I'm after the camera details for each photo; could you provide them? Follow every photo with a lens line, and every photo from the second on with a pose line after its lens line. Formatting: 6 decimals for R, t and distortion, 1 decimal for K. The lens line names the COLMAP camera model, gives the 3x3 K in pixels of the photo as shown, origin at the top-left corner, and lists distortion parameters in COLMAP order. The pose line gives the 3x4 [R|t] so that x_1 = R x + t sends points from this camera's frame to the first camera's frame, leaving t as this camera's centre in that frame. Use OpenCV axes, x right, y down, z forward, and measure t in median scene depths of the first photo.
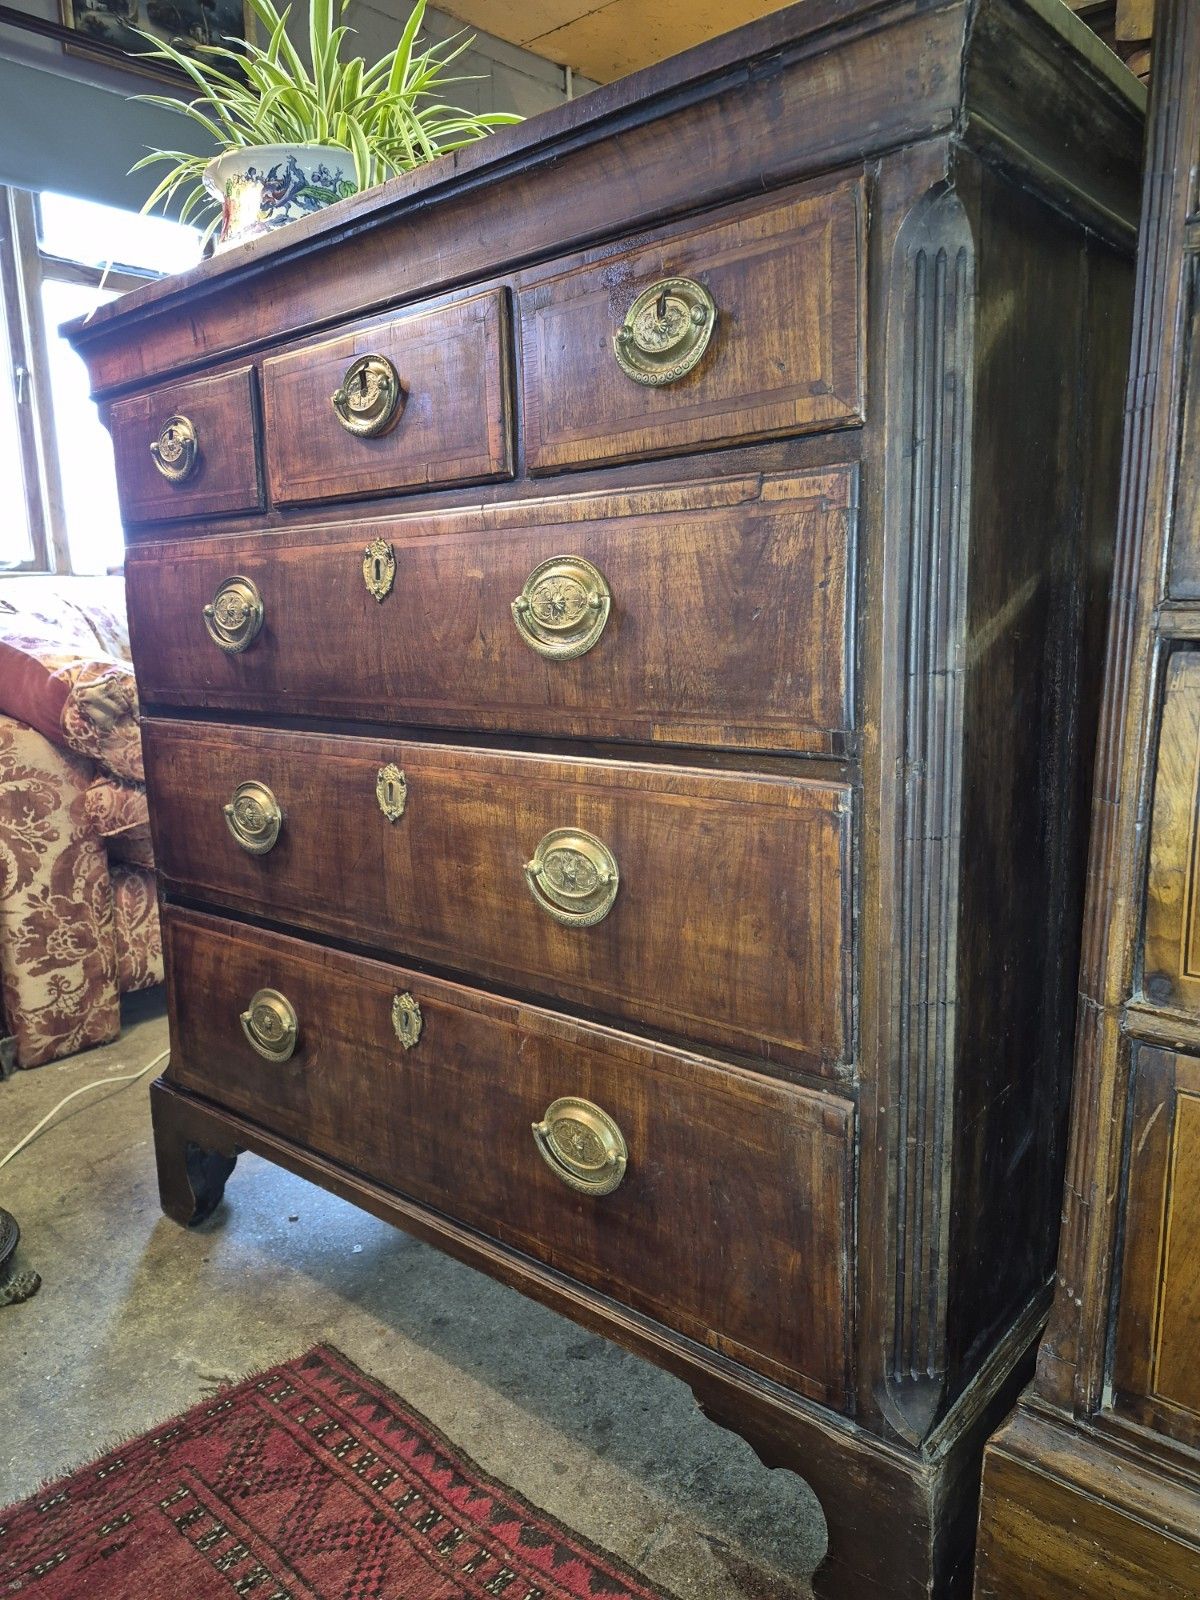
lens RADIAL K [[1107.0, 0, 601.2], [0, 1107.0, 808.4], [0, 0, 1]] dist [0.108751, -0.145108]
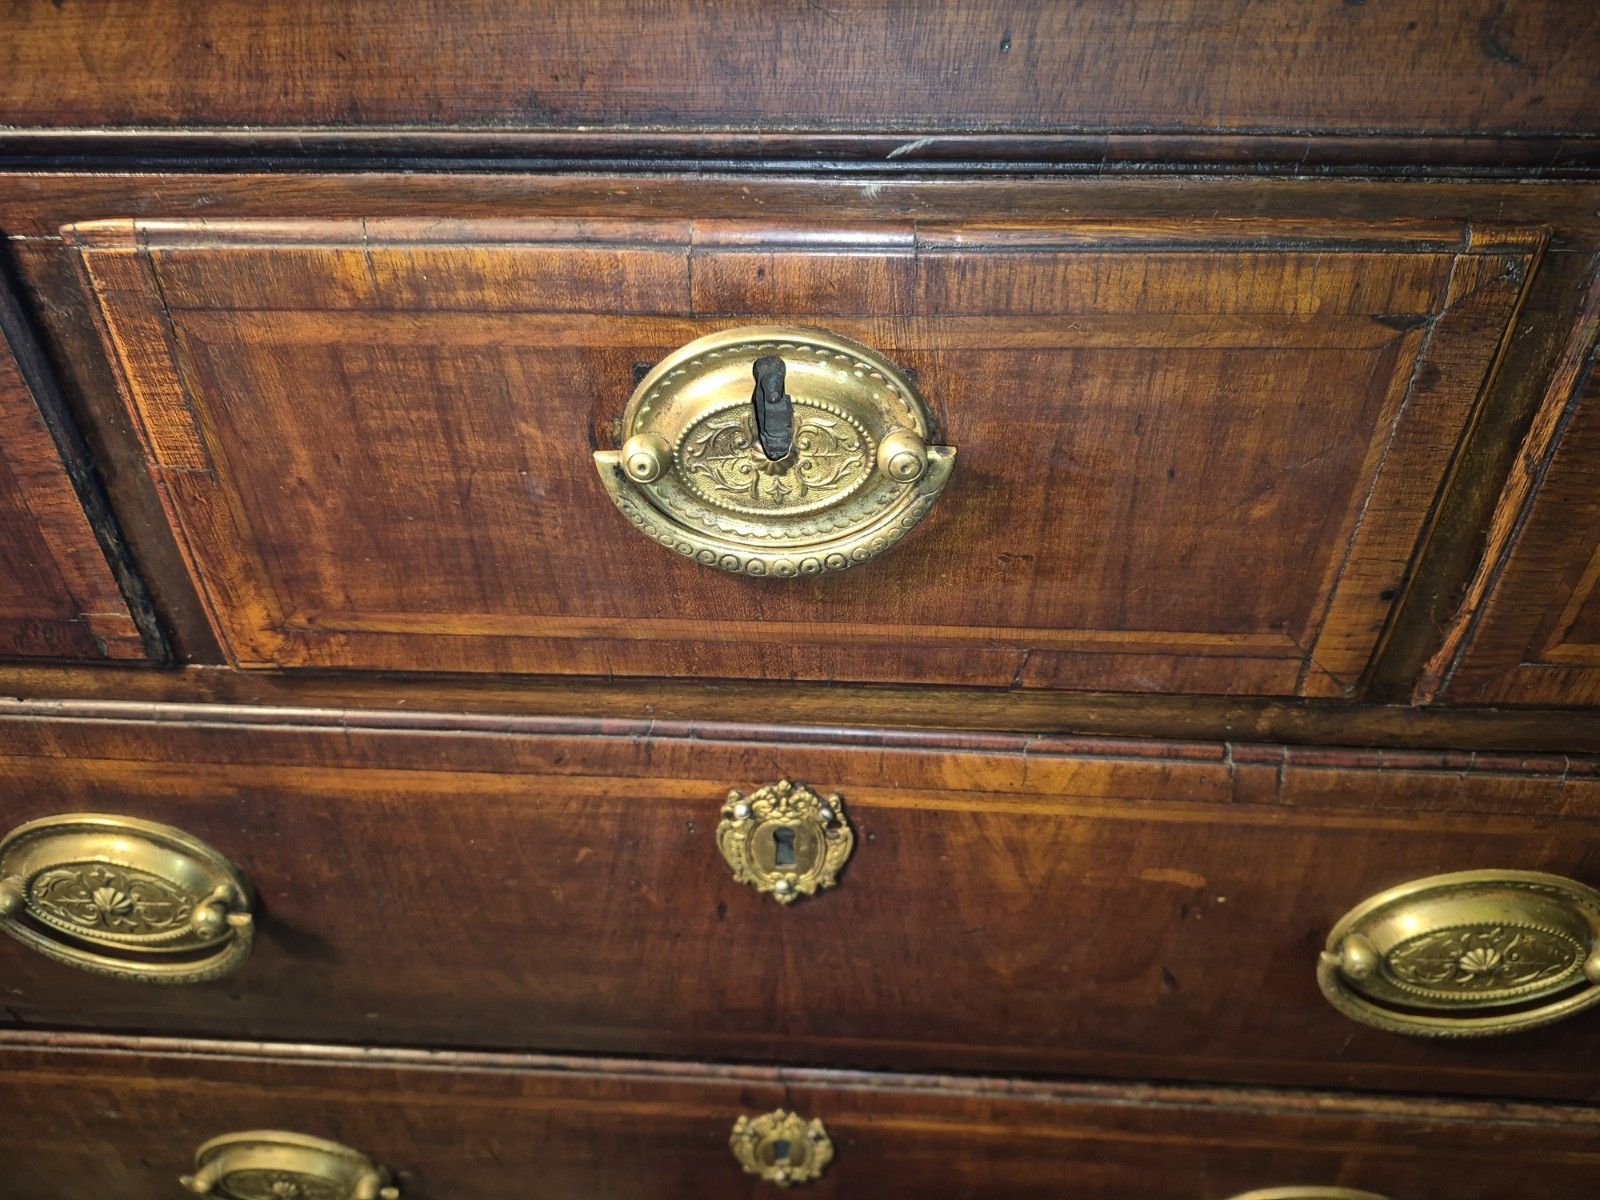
lens RADIAL K [[1149.5, 0, 800.0], [0, 1149.5, 600.0], [0, 0, 1]] dist [0.054731, -0.094678]
pose [[0.789092, -0.364845, 0.494189, -0.335848], [0.097190, 0.868527, 0.486020, -0.444450], [-0.606538, -0.335484, 0.720807, 0.717366]]
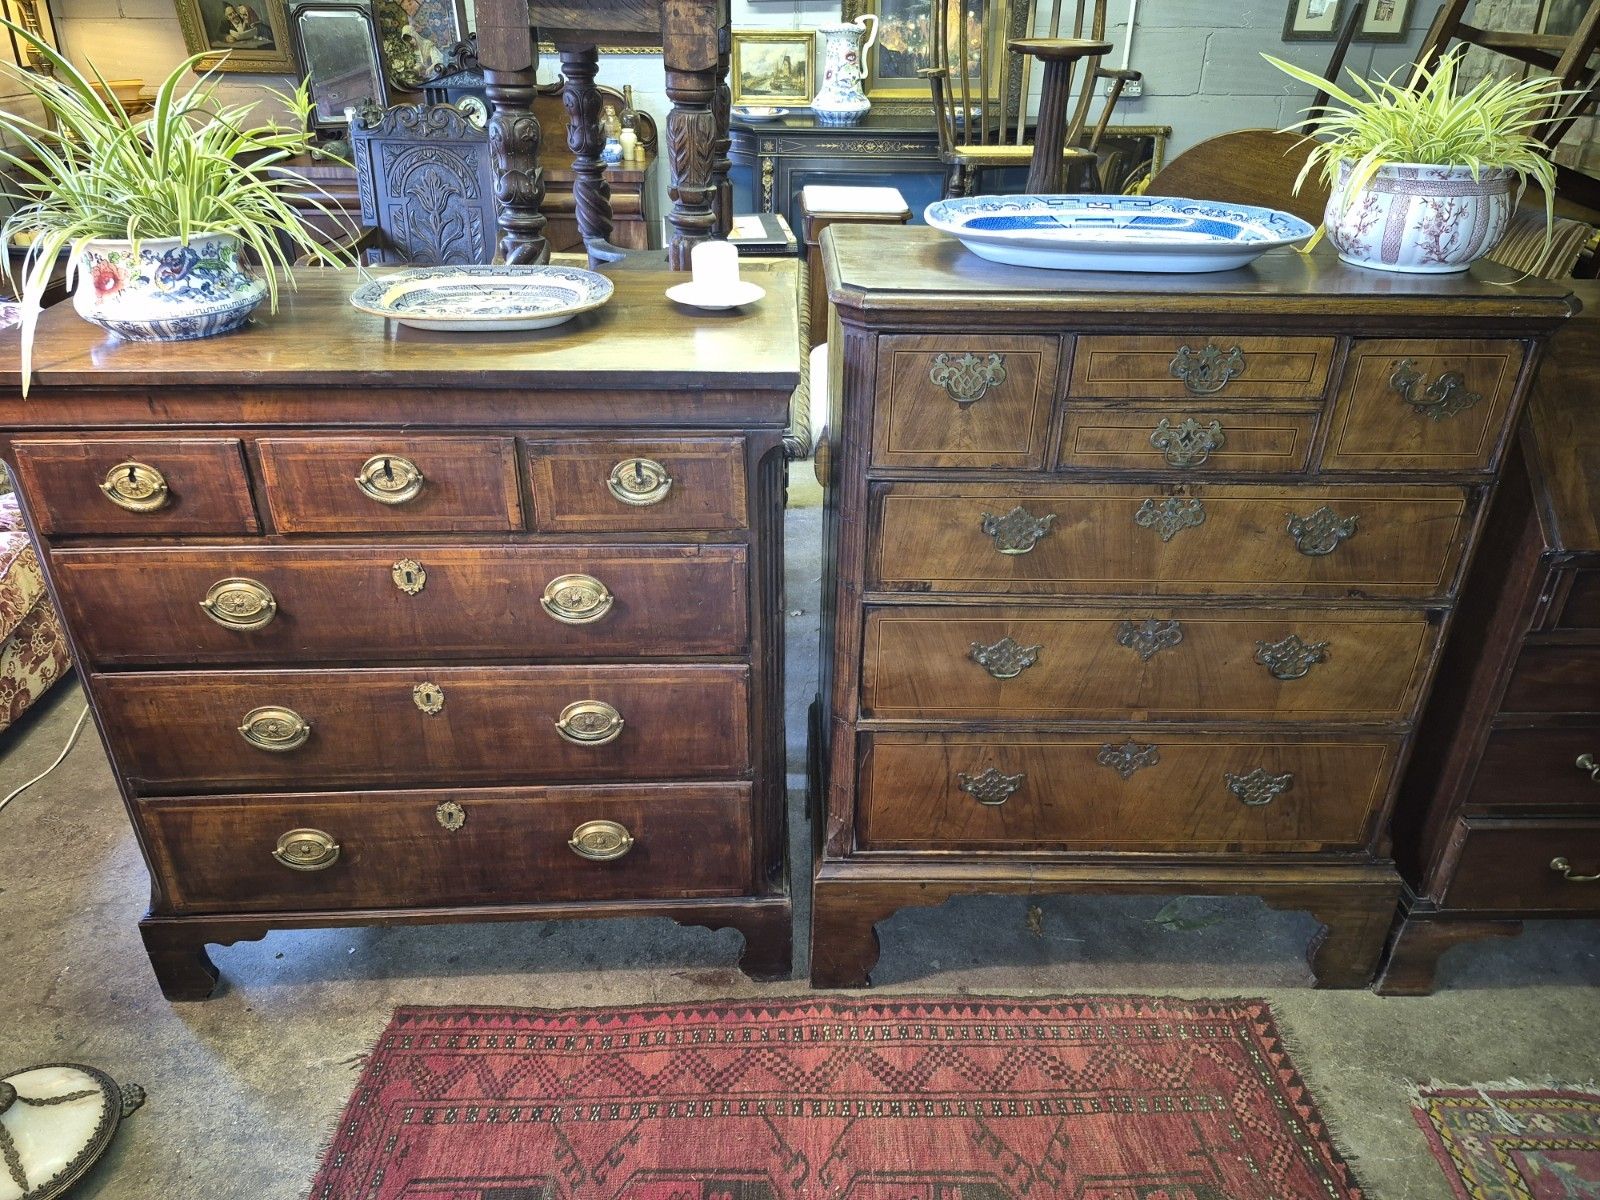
lens RADIAL K [[1098.3, 0, 789.6], [0, 1098.3, 601.1], [0, 0, 1]] dist [0.111827, -0.133984]
pose [[0.735460, -0.300061, 0.607504, -0.726276], [0.099930, 0.934826, 0.340756, -0.628200], [-0.670158, -0.189904, 0.717513, -0.454766]]
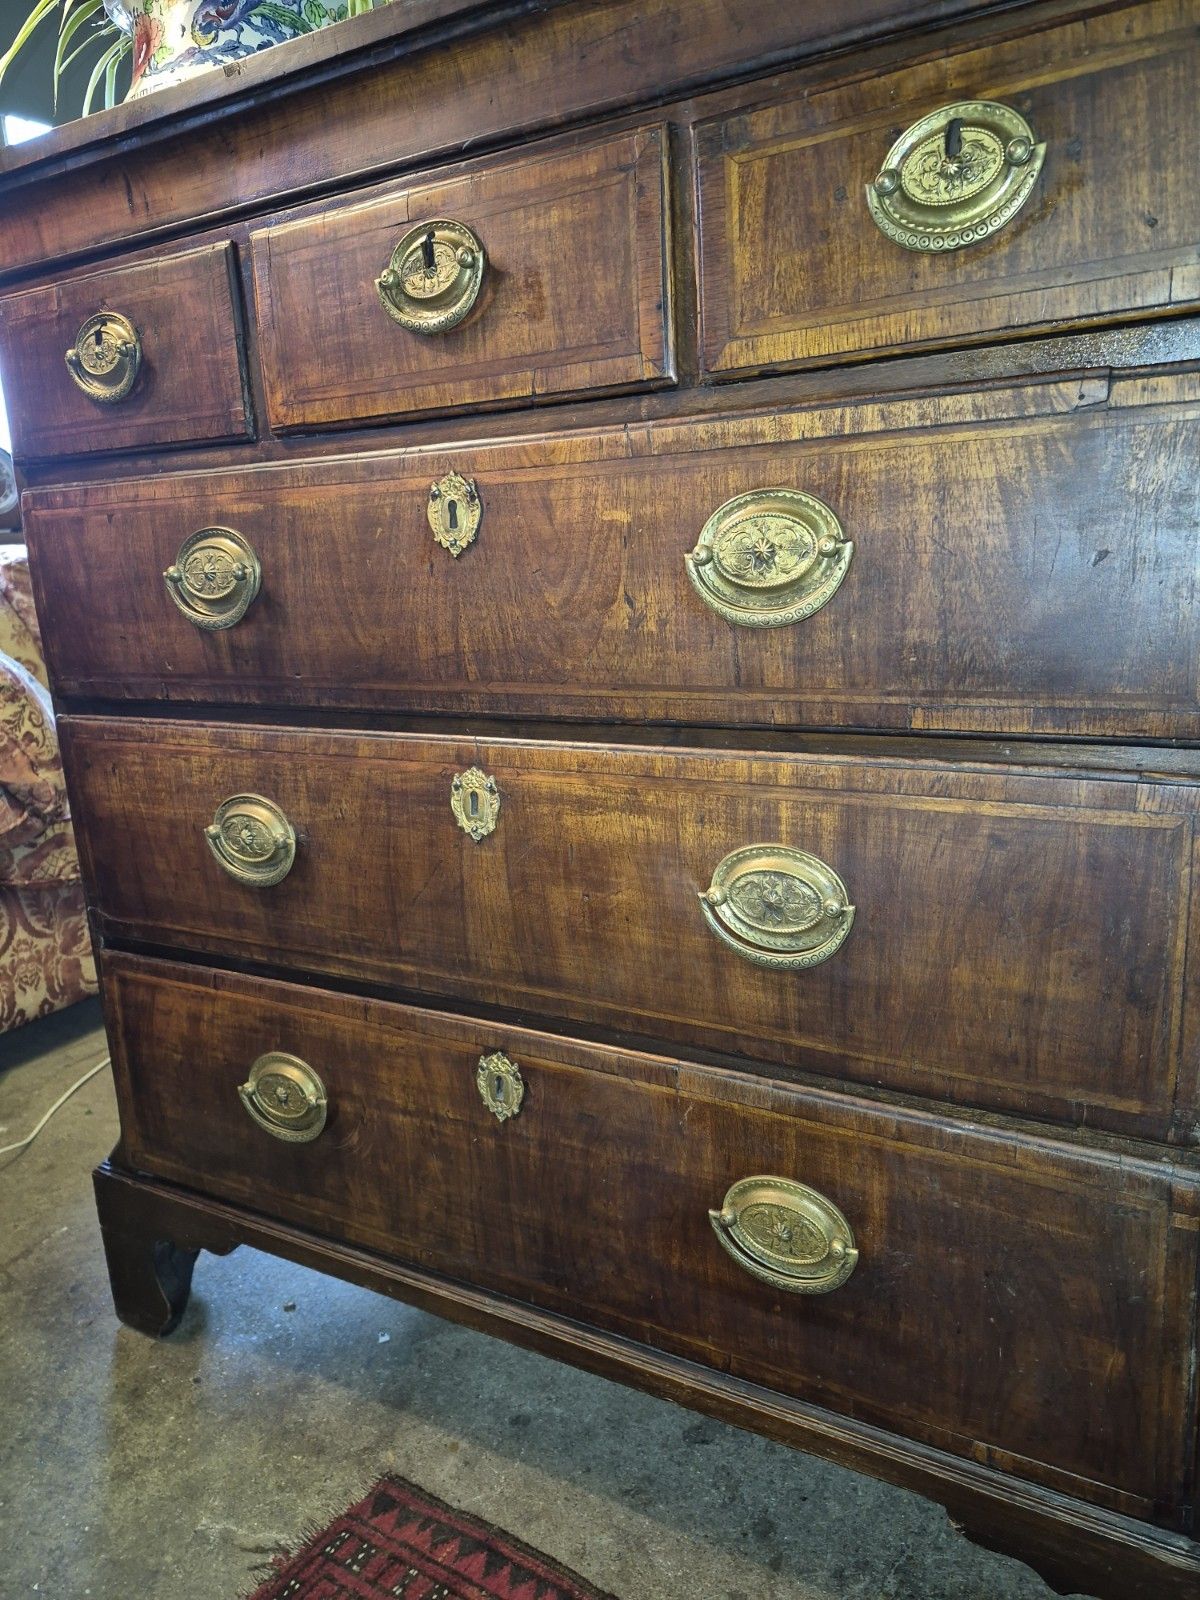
lens RADIAL K [[1121.8, 0, 600.0], [0, 1121.8, 800.0], [0, 0, 1]] dist [0.074861, -0.084577]
pose [[0.981651, -0.071658, 0.176709, -0.239250], [0.063010, 0.996547, 0.054082, -0.053534], [-0.179974, -0.041955, 0.982776, 0.213367]]
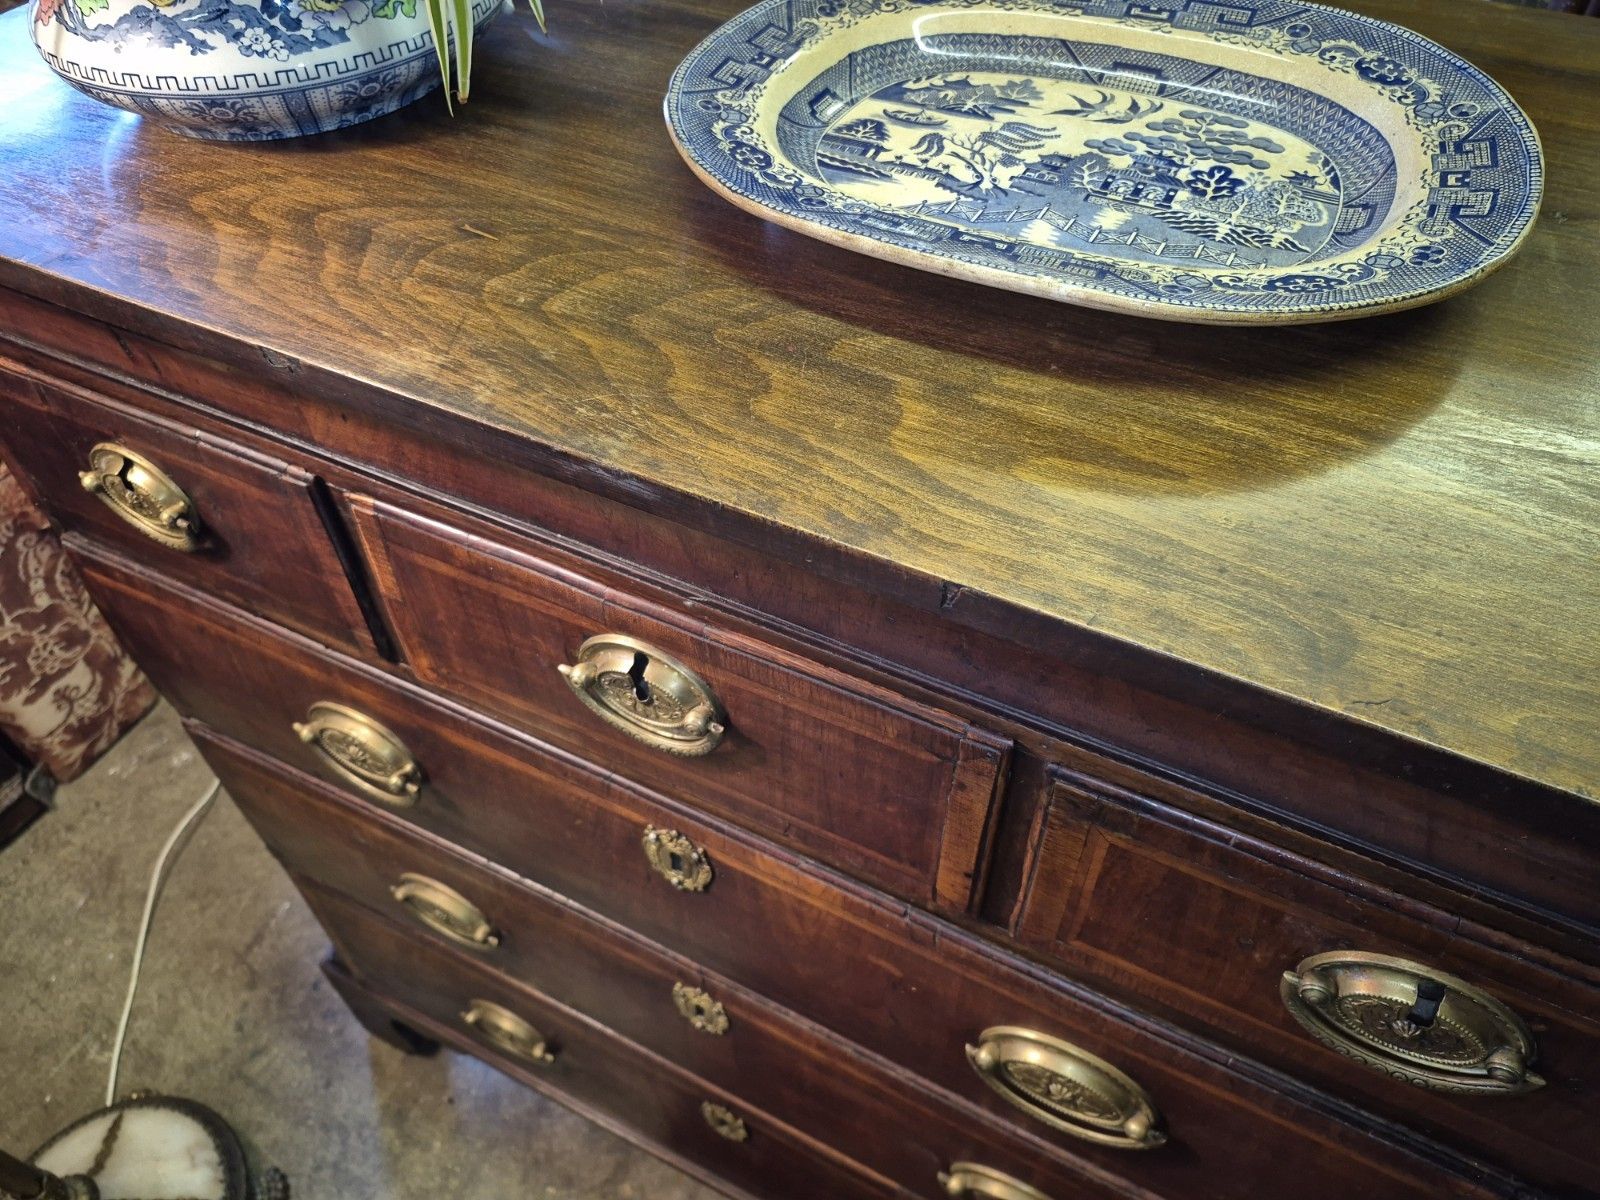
lens RADIAL K [[1122.3, 0, 801.6], [0, 1122.3, 608.1], [0, 0, 1]] dist [0.080032, -0.110014]
pose [[0.970053, -0.171996, 0.171507, -0.205248], [0.035107, 0.797968, 0.601676, -0.666157], [-0.240343, -0.577637, 0.780110, 0.550777]]
